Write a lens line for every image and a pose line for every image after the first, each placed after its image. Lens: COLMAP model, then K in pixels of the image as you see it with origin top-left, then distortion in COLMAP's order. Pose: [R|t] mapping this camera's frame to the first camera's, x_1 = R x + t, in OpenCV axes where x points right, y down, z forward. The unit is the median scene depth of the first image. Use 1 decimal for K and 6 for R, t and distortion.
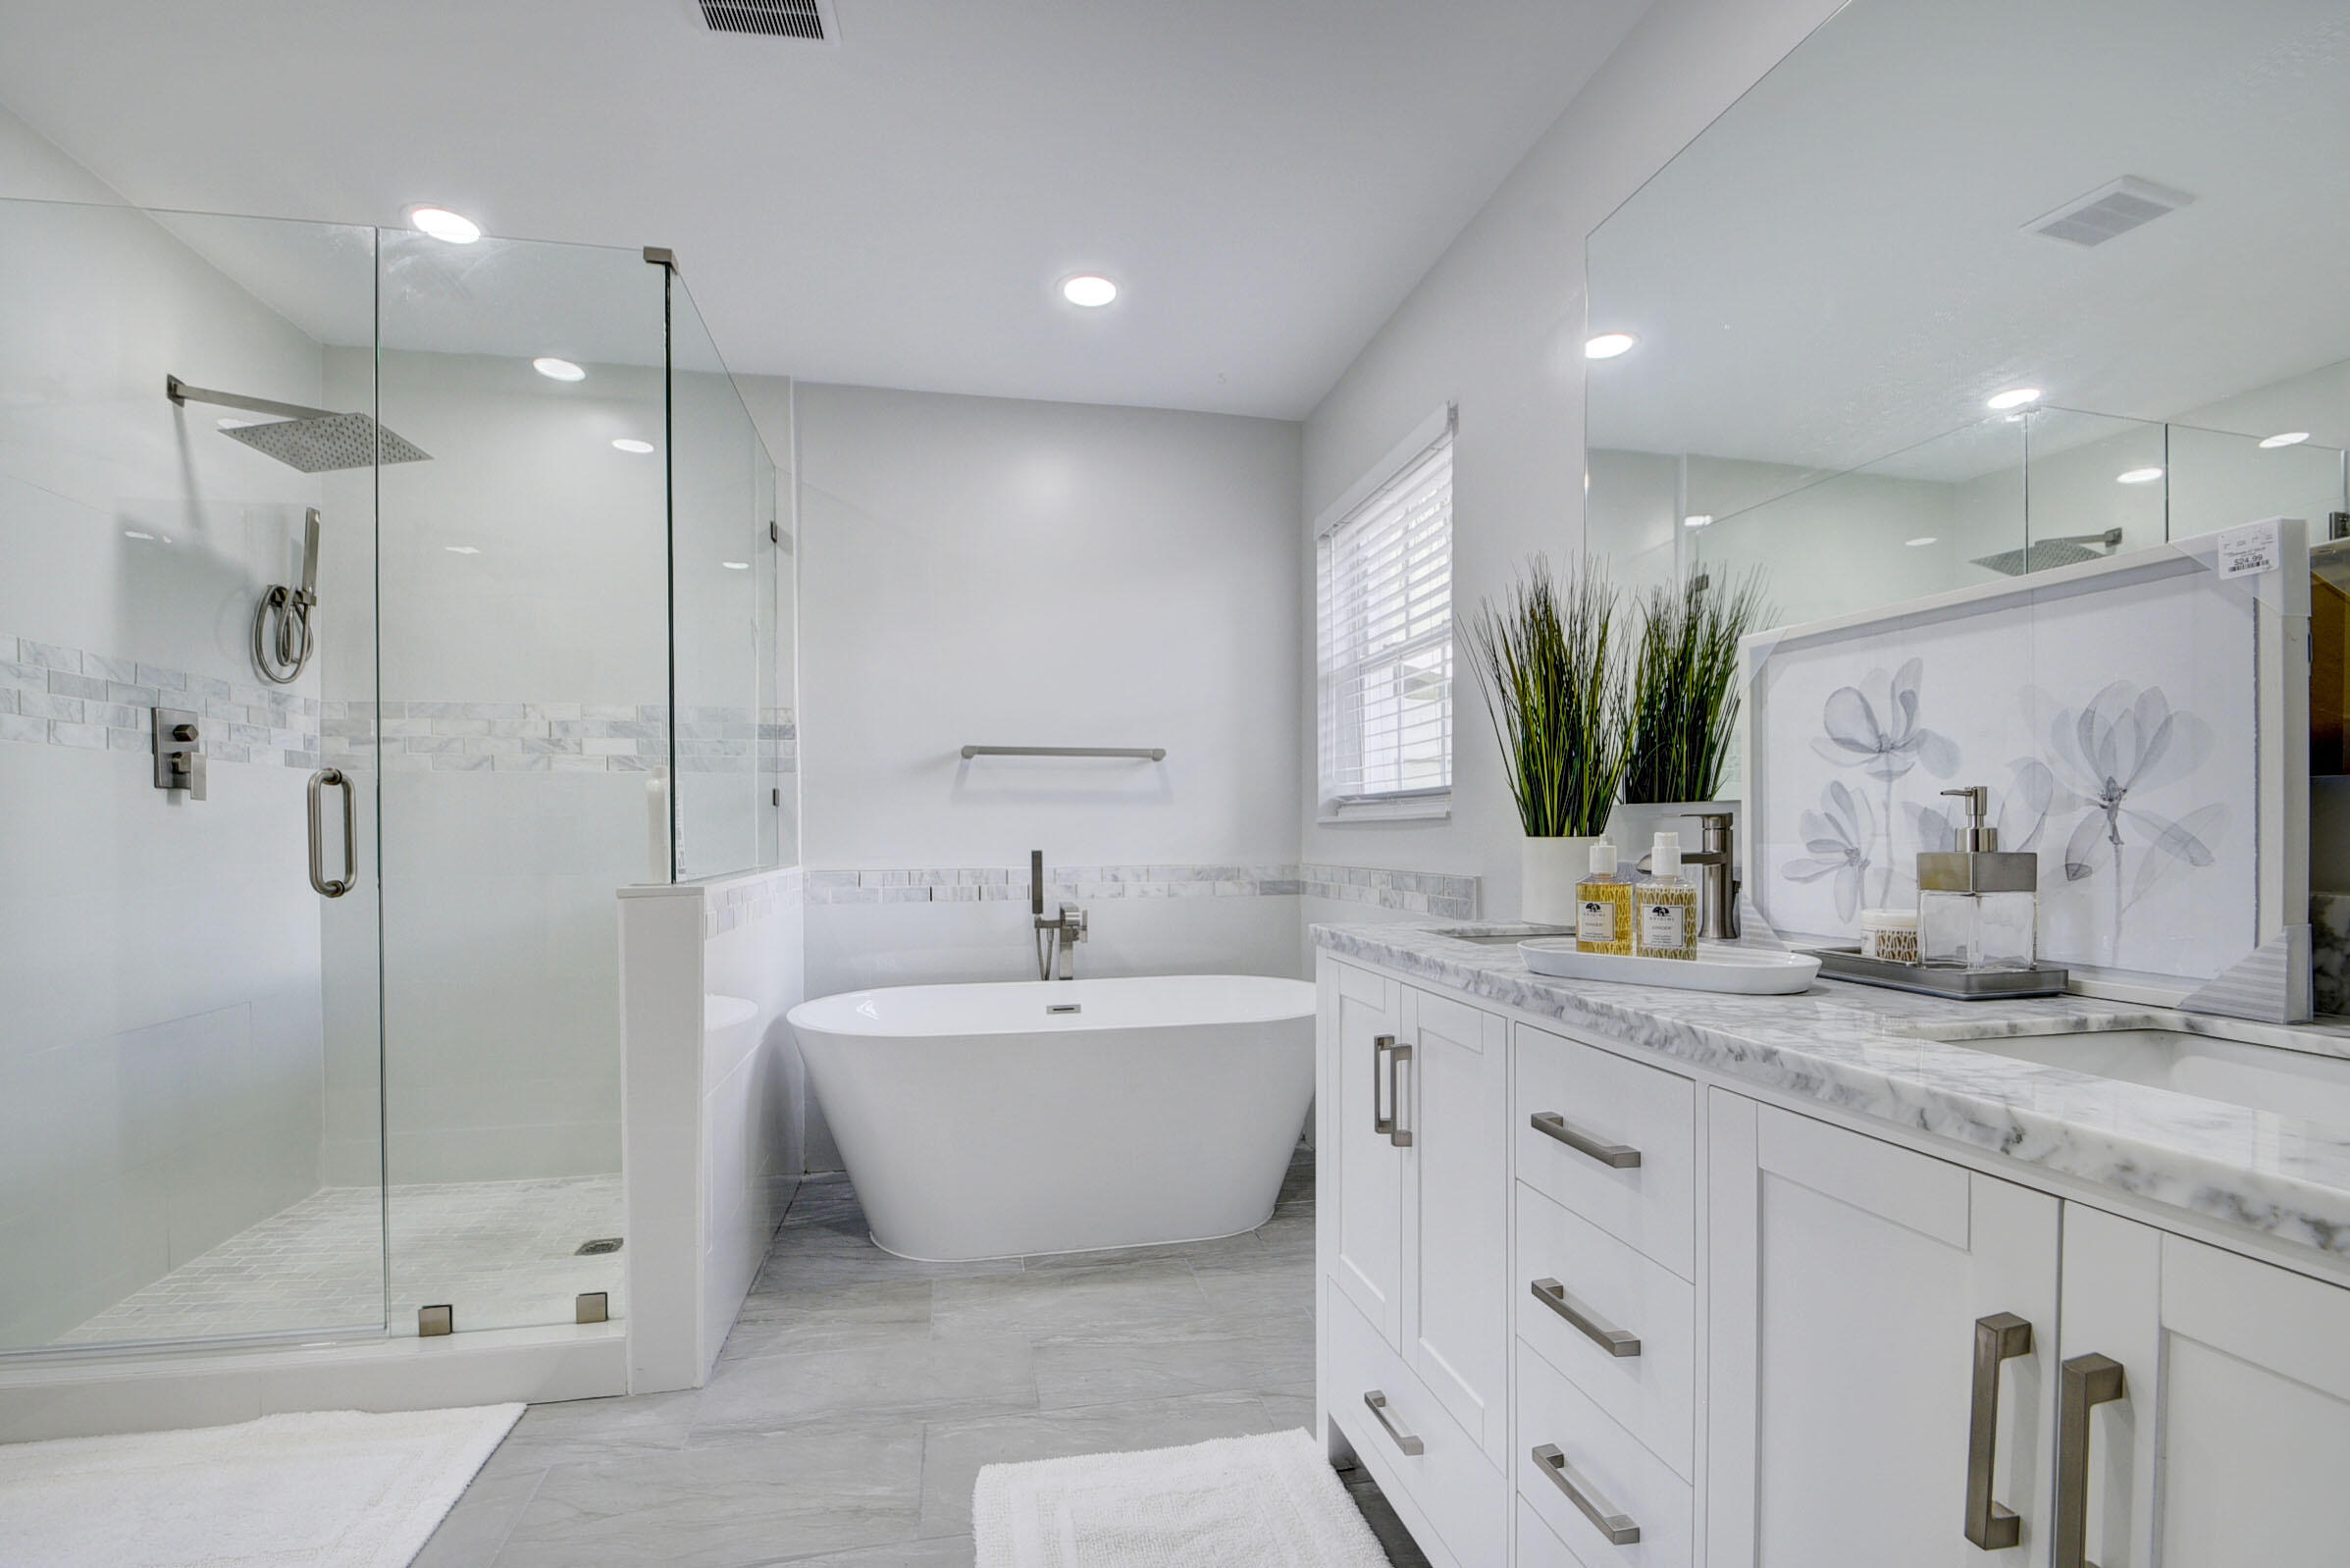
lens RADIAL K [[1038.1, 0, 1159.7], [0, 1038.1, 838.3], [0, 0, 1]] dist [0.020124, -0.022600]
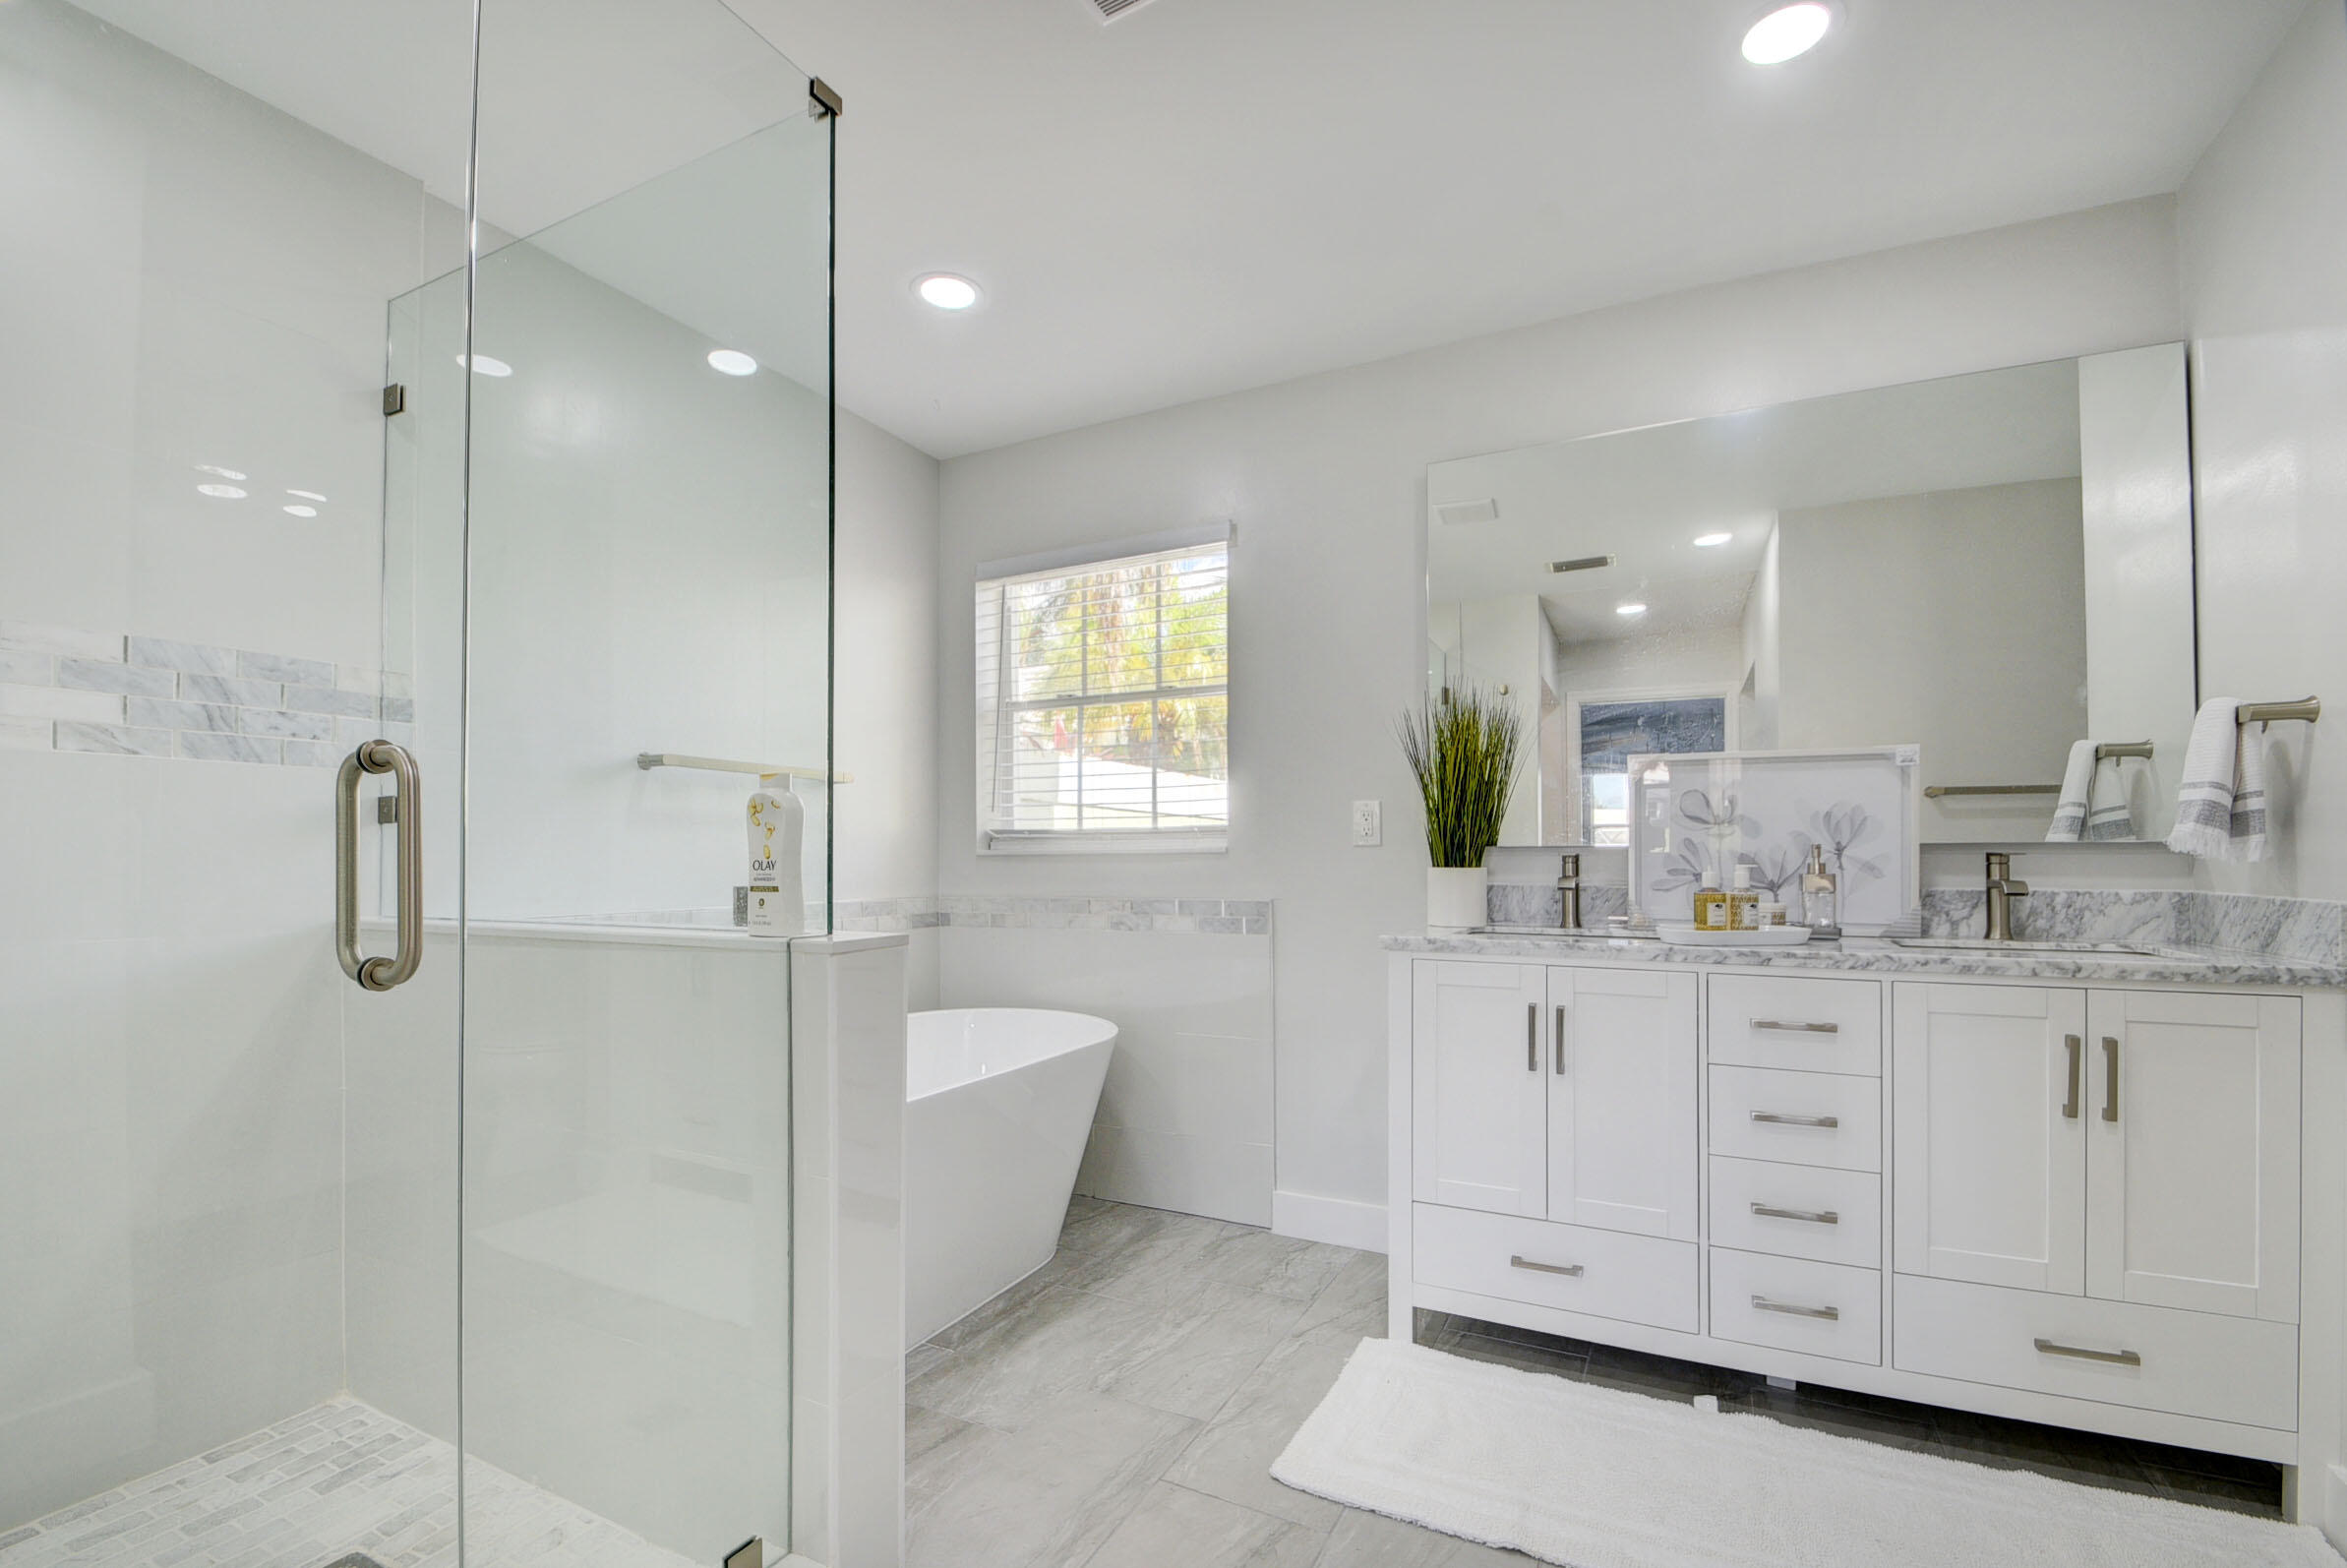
lens RADIAL K [[1036.8, 0, 1158.3], [0, 1036.8, 838.3], [0, 0, 1]] dist [0.020124, -0.022600]
pose [[0.623386, 0.020476, 0.781646, -0.973811], [0.004235, 0.999554, -0.029562, -0.001582], [-0.781902, 0.021739, 0.623022, 0.383786]]
